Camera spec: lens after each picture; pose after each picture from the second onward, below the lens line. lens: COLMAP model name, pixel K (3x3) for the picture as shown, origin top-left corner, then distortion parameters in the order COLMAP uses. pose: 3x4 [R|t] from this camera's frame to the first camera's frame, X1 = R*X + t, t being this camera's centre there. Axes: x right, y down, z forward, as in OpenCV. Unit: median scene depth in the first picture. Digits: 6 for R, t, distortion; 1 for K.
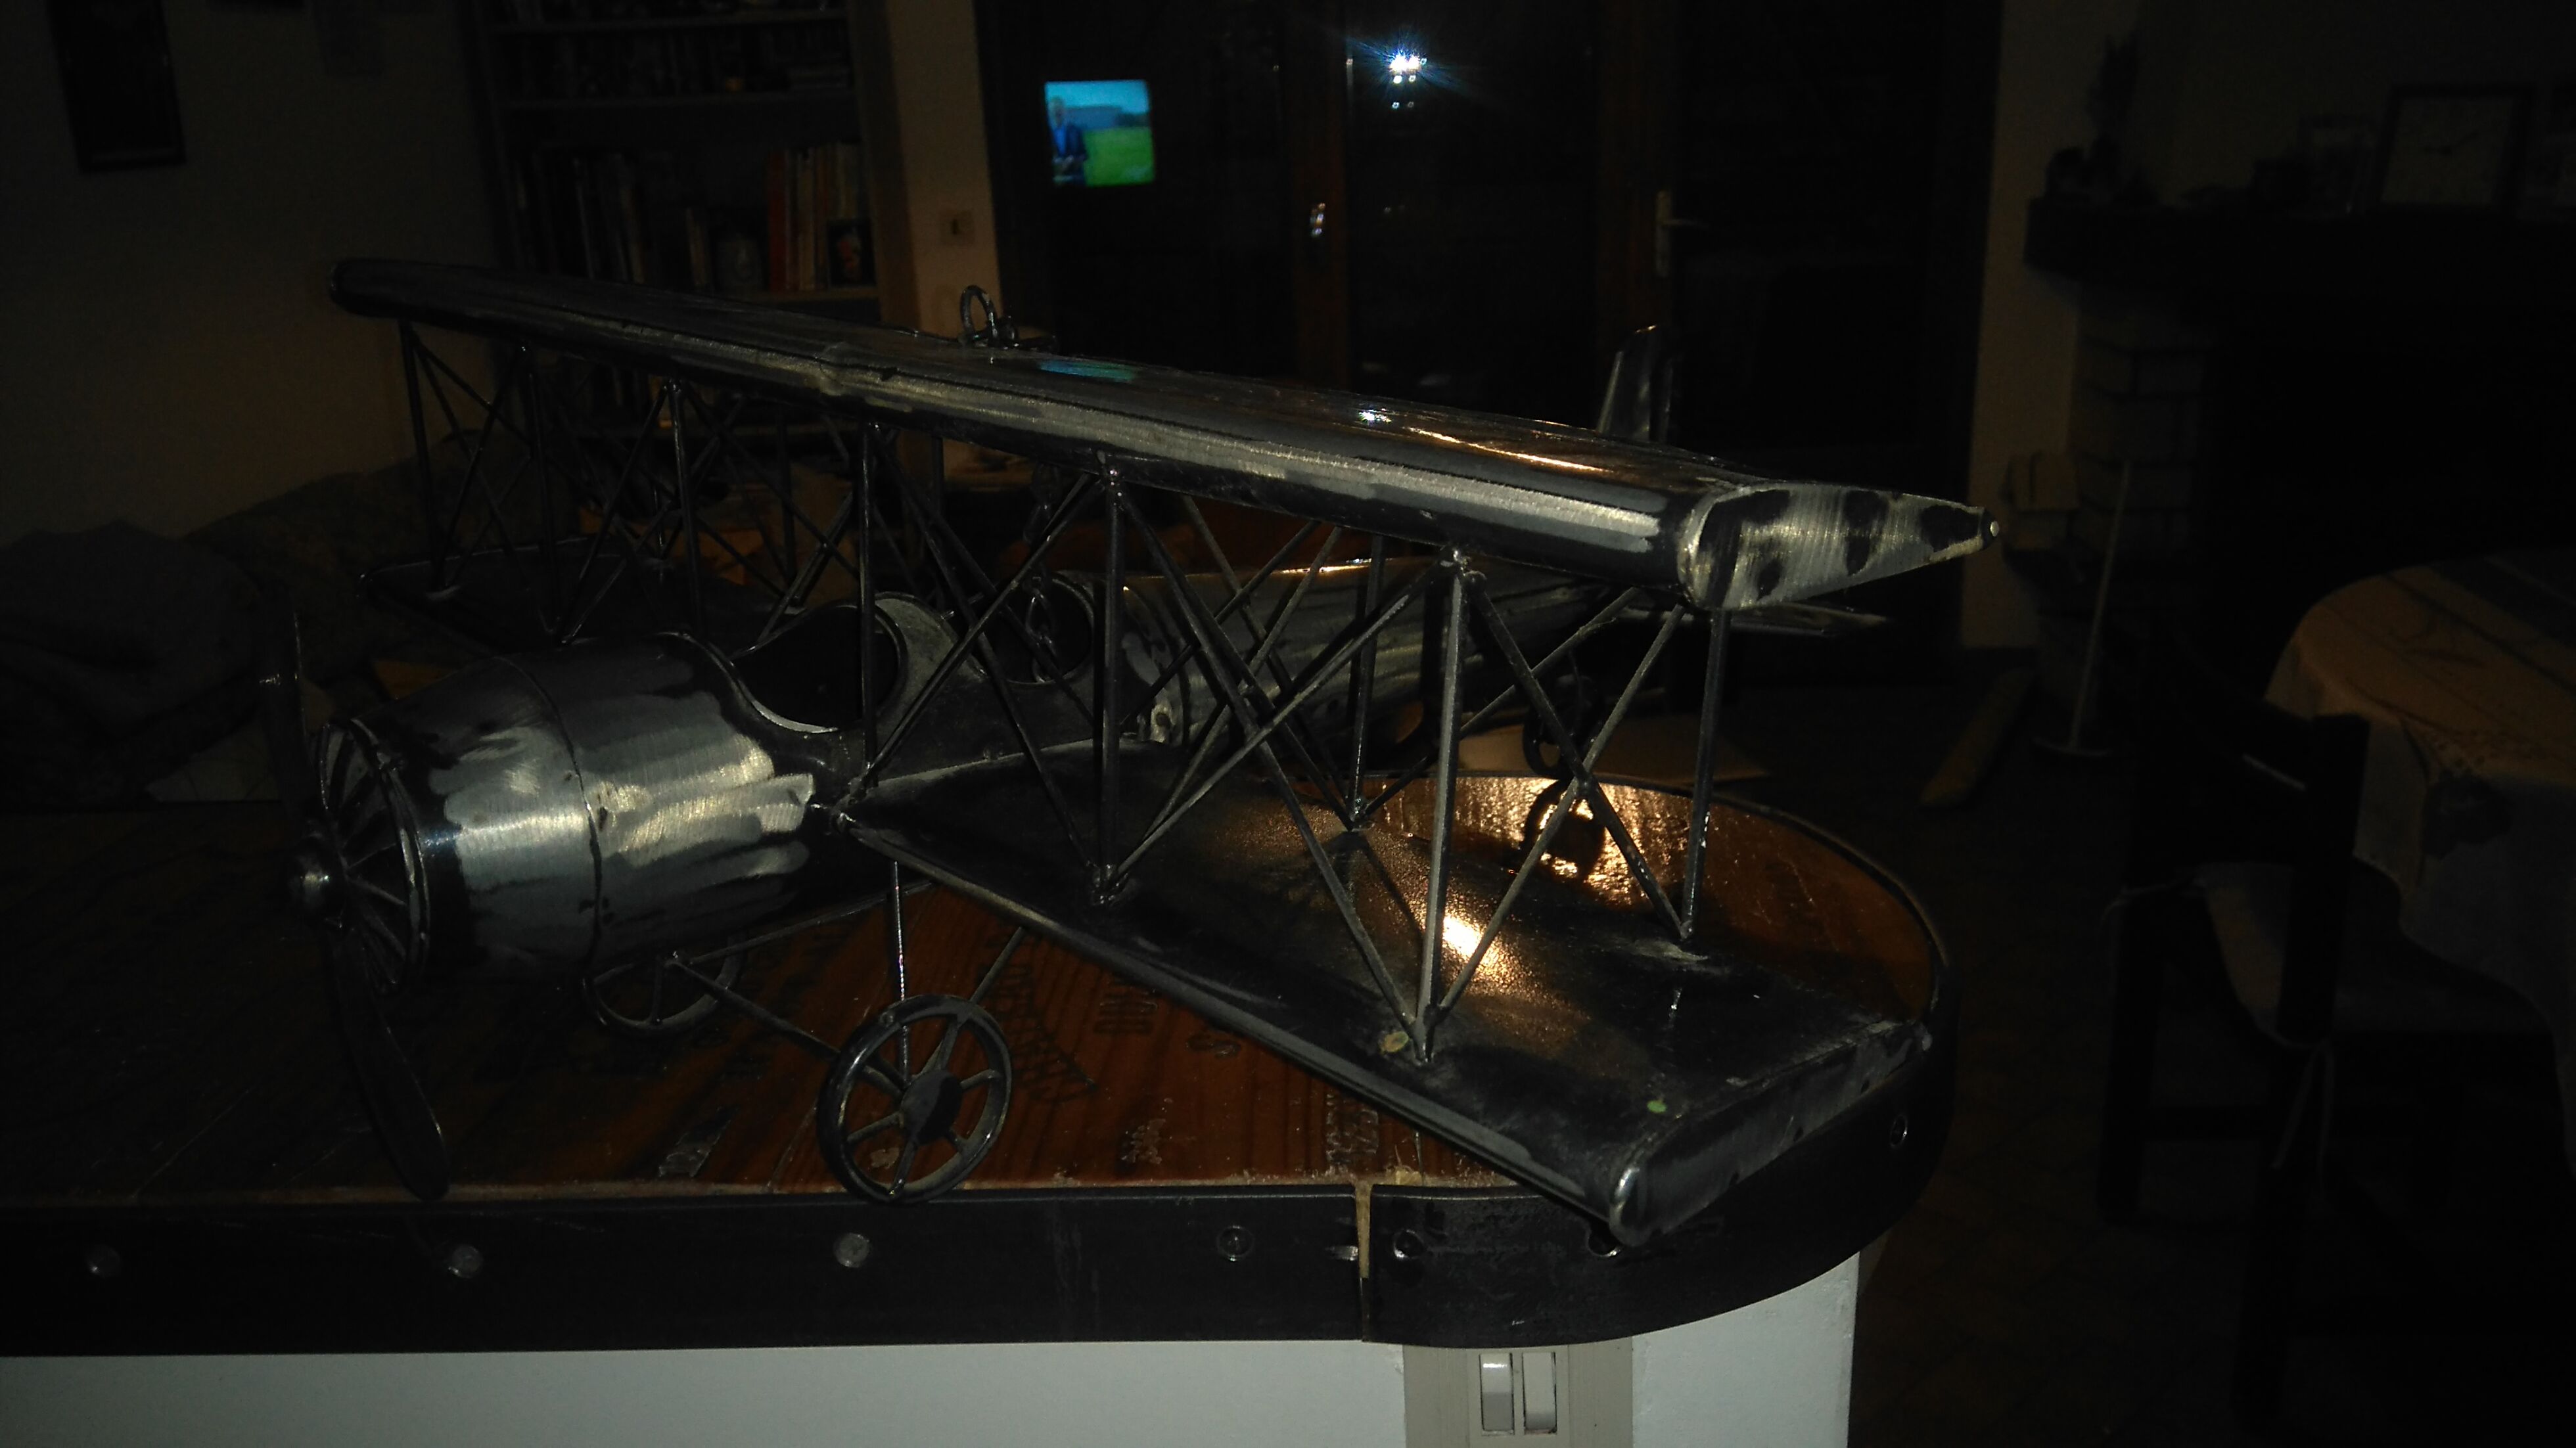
lens RADIAL K [[1959.9, 0, 1265.3], [0, 1959.9, 736.6], [0, 0, 1]] dist [0.093337, -0.140232]
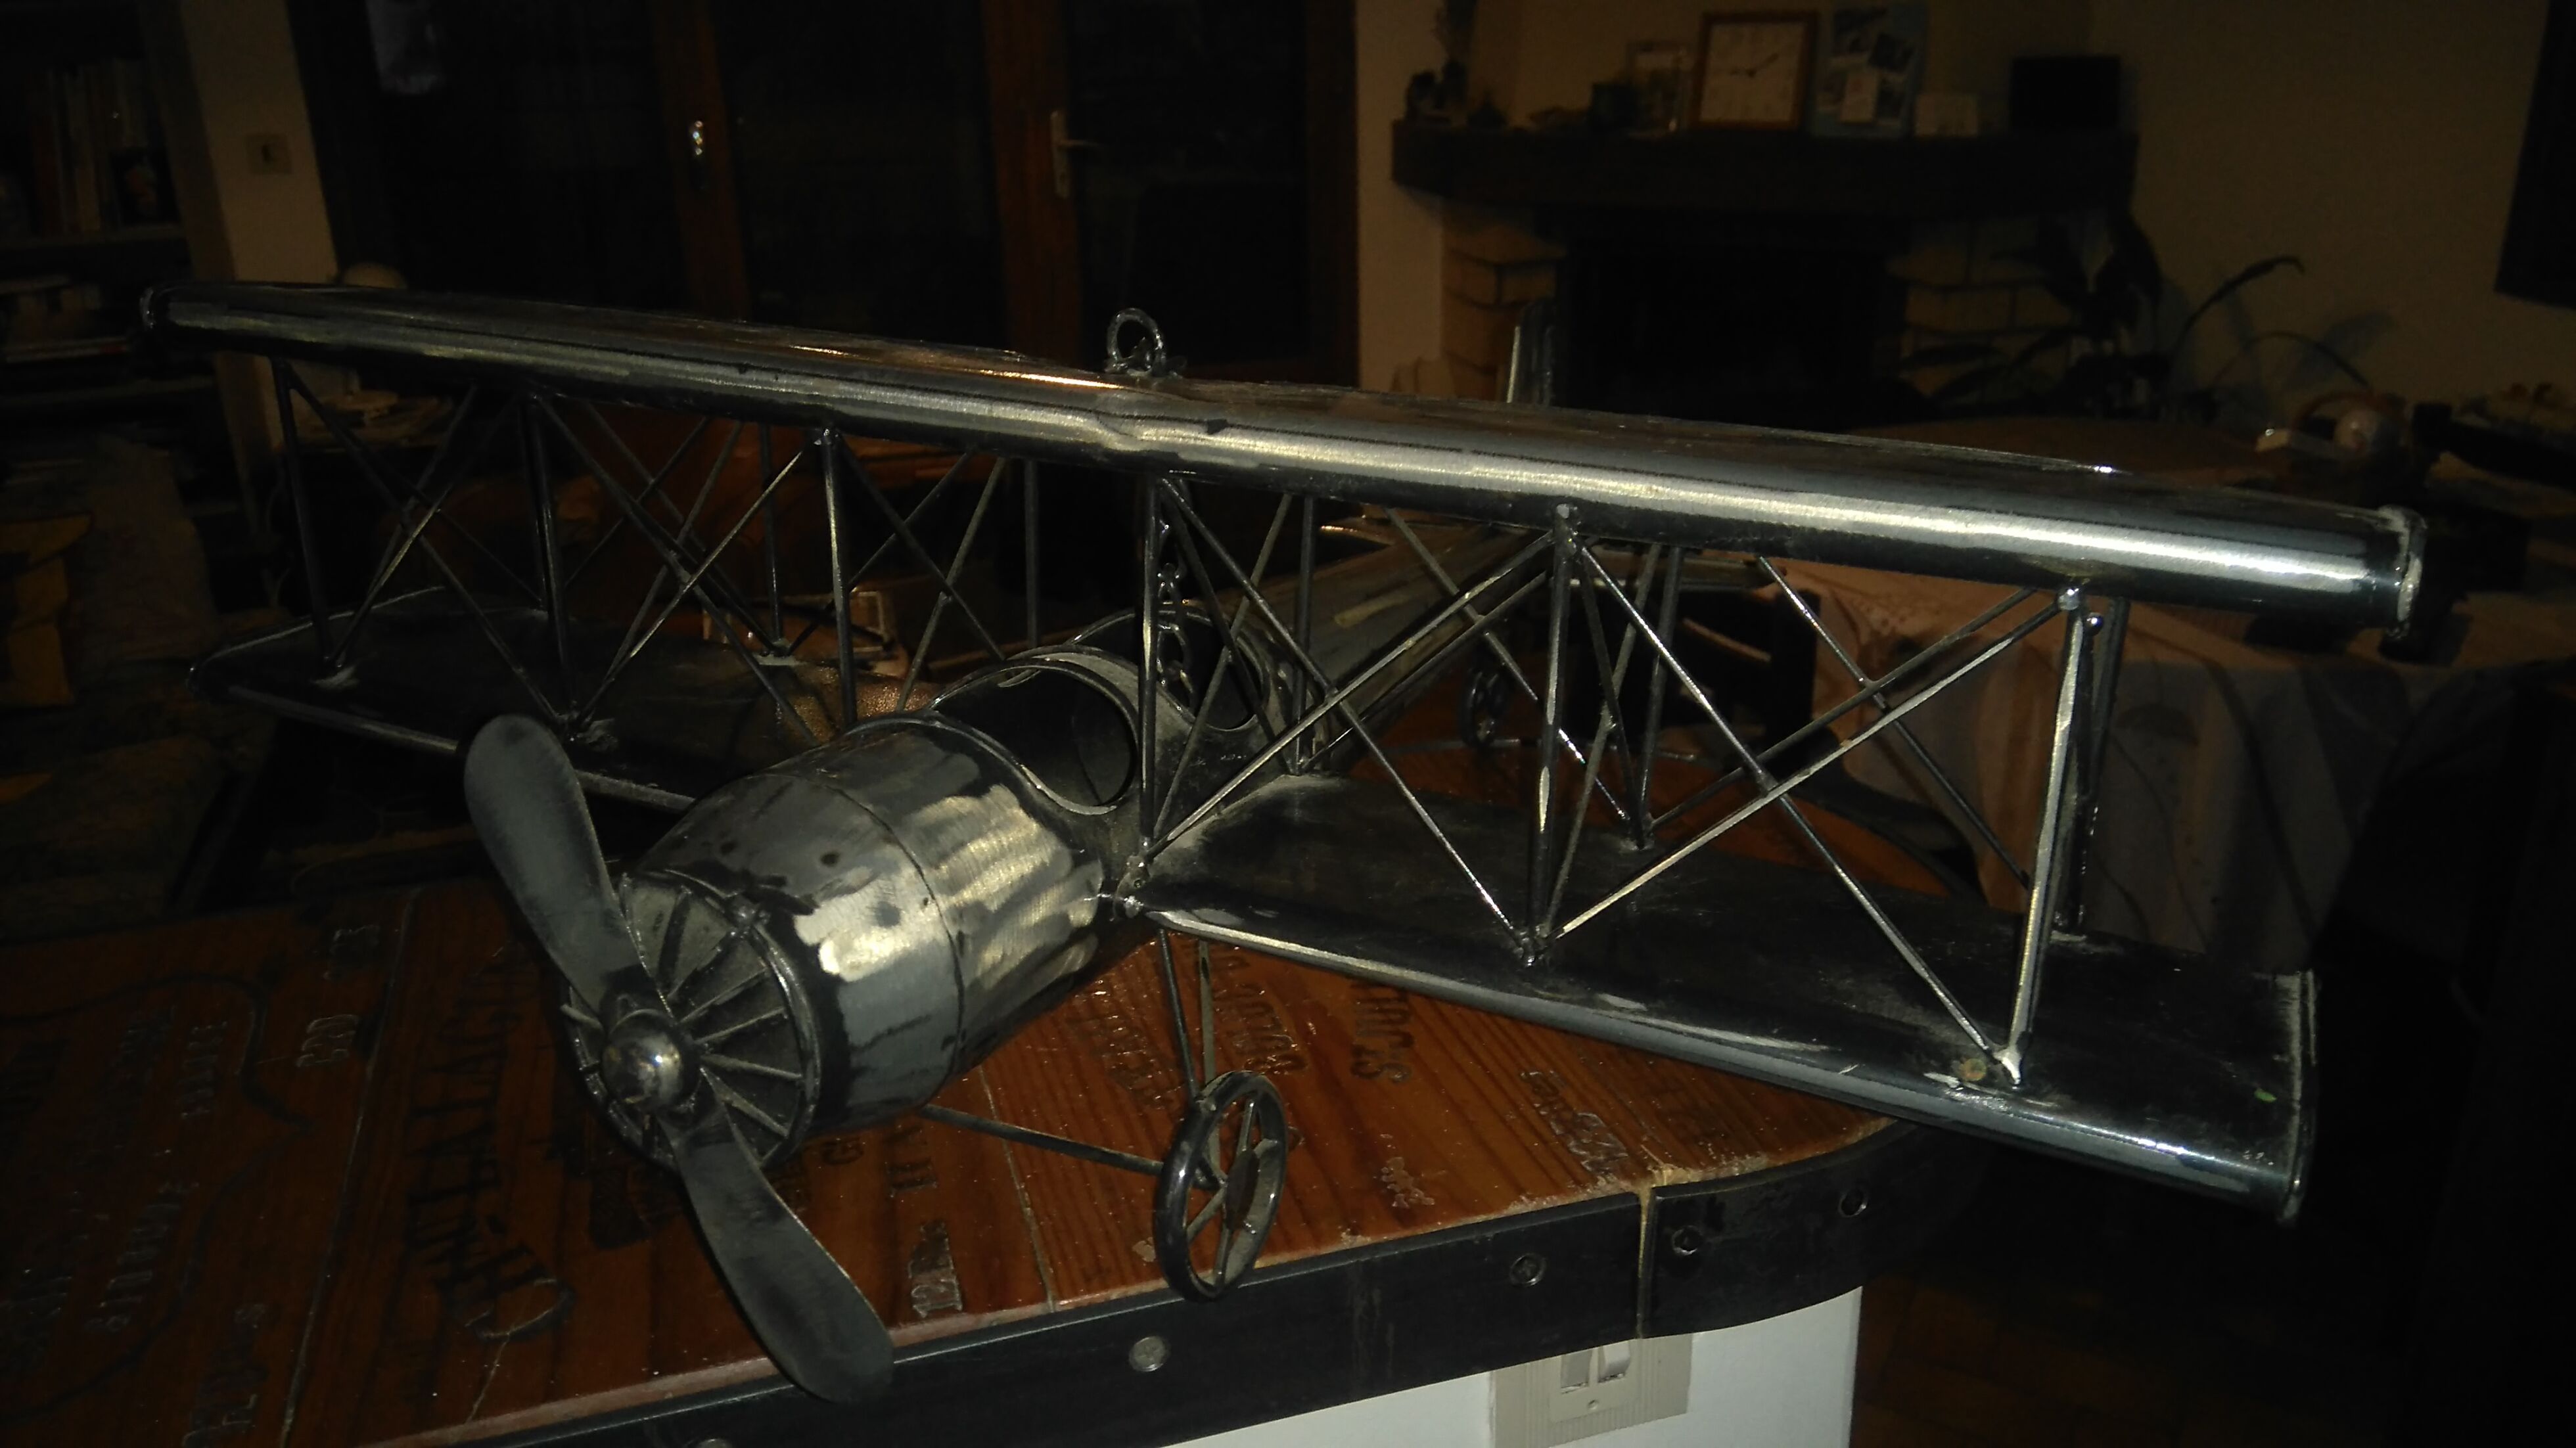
lens RADIAL K [[1959.9, 0, 1254.9], [0, 1959.9, 737.5], [0, 0, 1]] dist [0.093337, -0.140232]
pose [[0.943815, -0.106929, 0.312698, -0.414755], [0.093568, 0.993953, 0.057475, -0.078231], [-0.316953, -0.024987, 0.948112, 0.101149]]
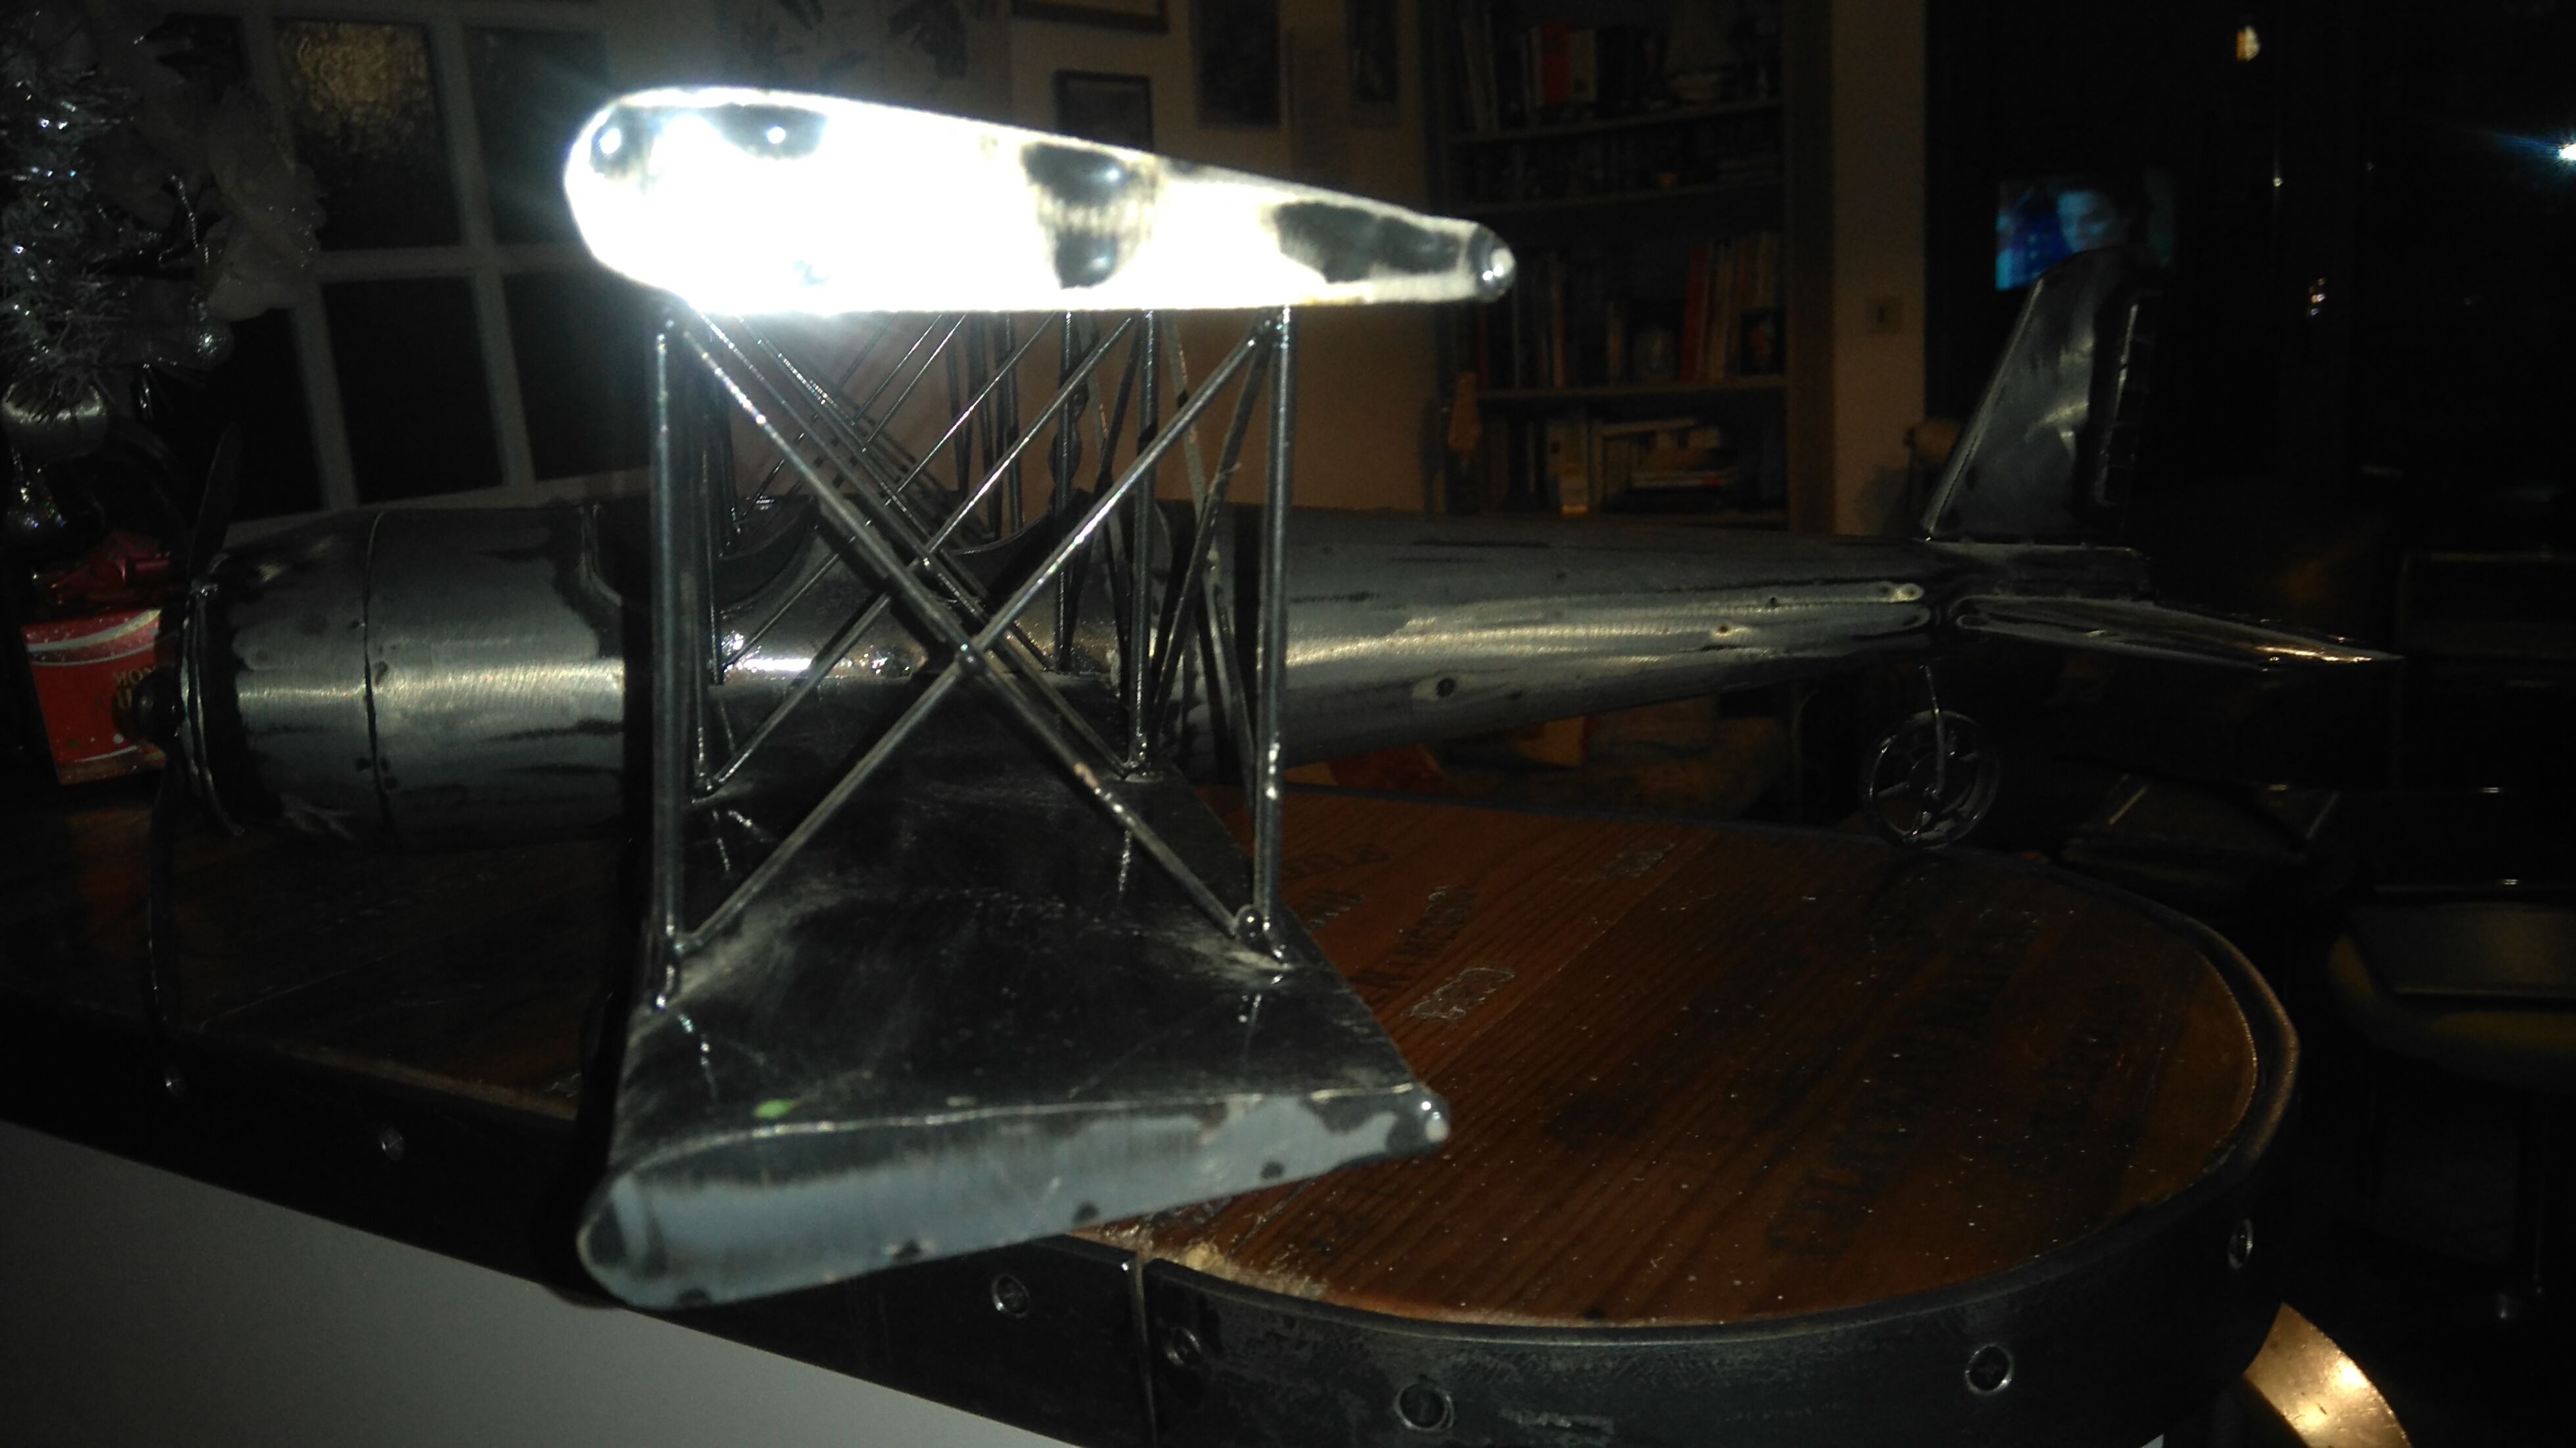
lens RADIAL K [[1959.9, 0, 1265.9], [0, 1959.9, 721.8], [0, 0, 1]] dist [0.093337, -0.140232]
pose [[0.878425, 0.086307, -0.470022, 0.414127], [-0.116277, 0.992598, -0.035046, 0.042184], [0.463518, 0.085438, 0.881959, 0.317706]]
